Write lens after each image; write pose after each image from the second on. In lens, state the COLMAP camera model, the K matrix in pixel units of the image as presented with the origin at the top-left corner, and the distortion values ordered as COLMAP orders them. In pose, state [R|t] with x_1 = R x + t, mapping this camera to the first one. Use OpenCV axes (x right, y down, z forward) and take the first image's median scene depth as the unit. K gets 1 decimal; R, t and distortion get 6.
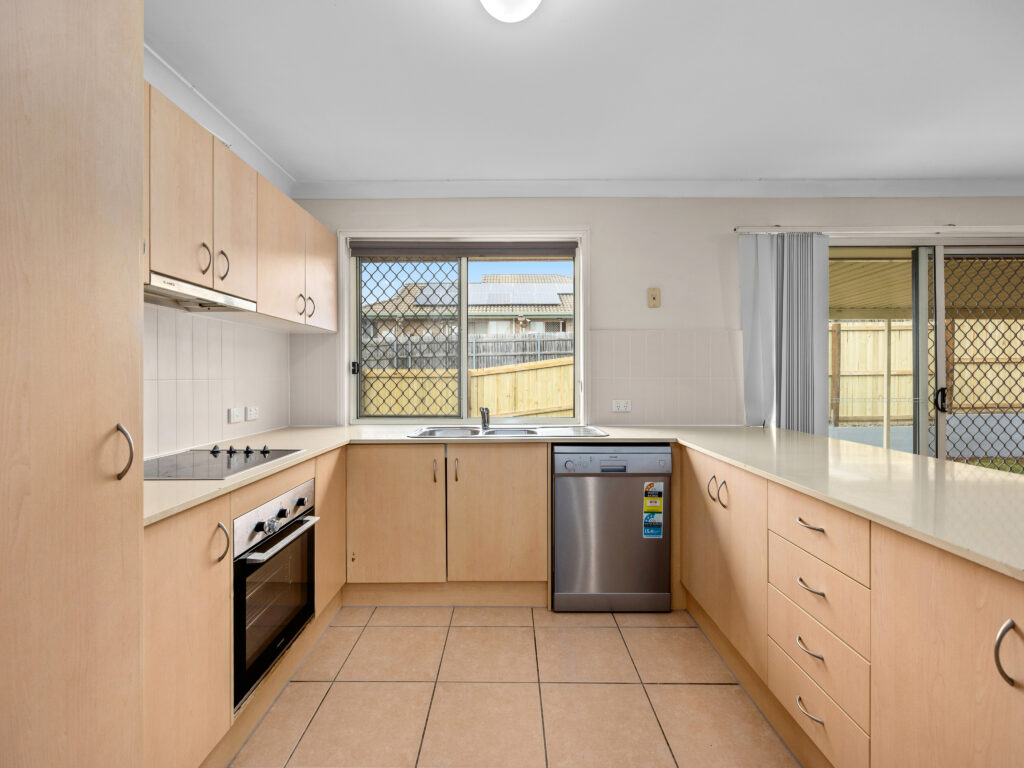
lens RADIAL K [[456.9, 0, 512.4], [0, 456.9, 385.8], [0, 0, 1]] dist [-0.003324, -0.000910]
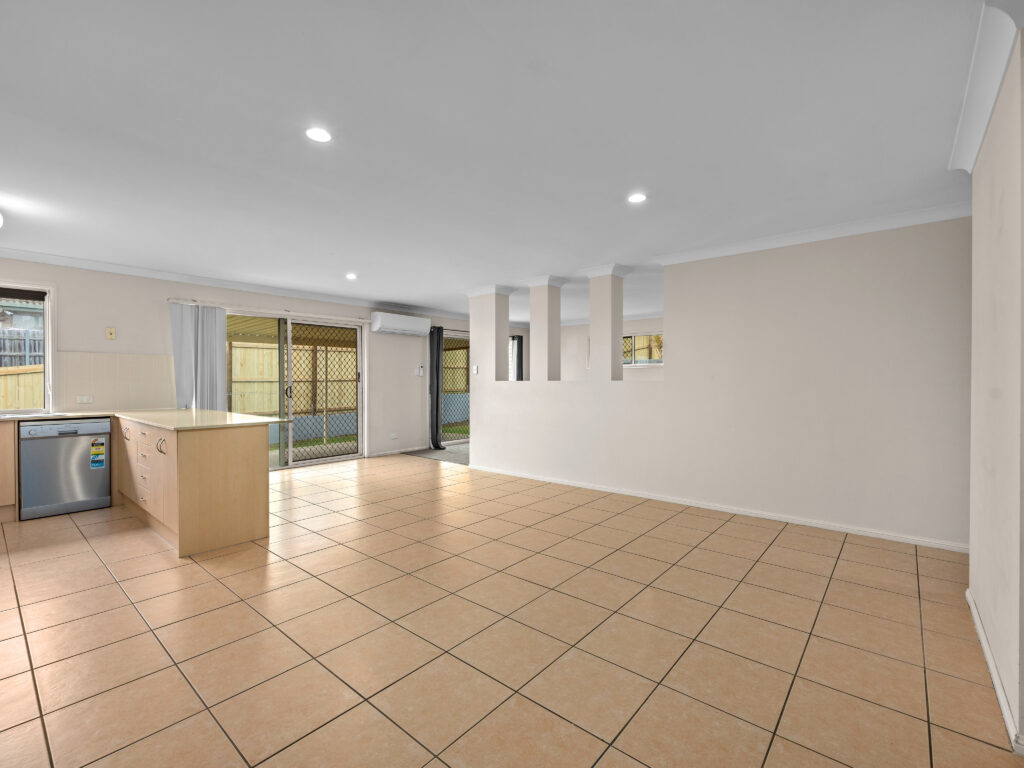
lens RADIAL K [[456.9, 0, 512.4], [0, 456.9, 385.8], [0, 0, 1]] dist [-0.003324, -0.000910]
pose [[0.647817, -0.005818, 0.761774, -0.007594], [0.016013, 0.999854, -0.005982, 0.036128], [-0.761628, 0.016074, 0.647816, -1.440404]]
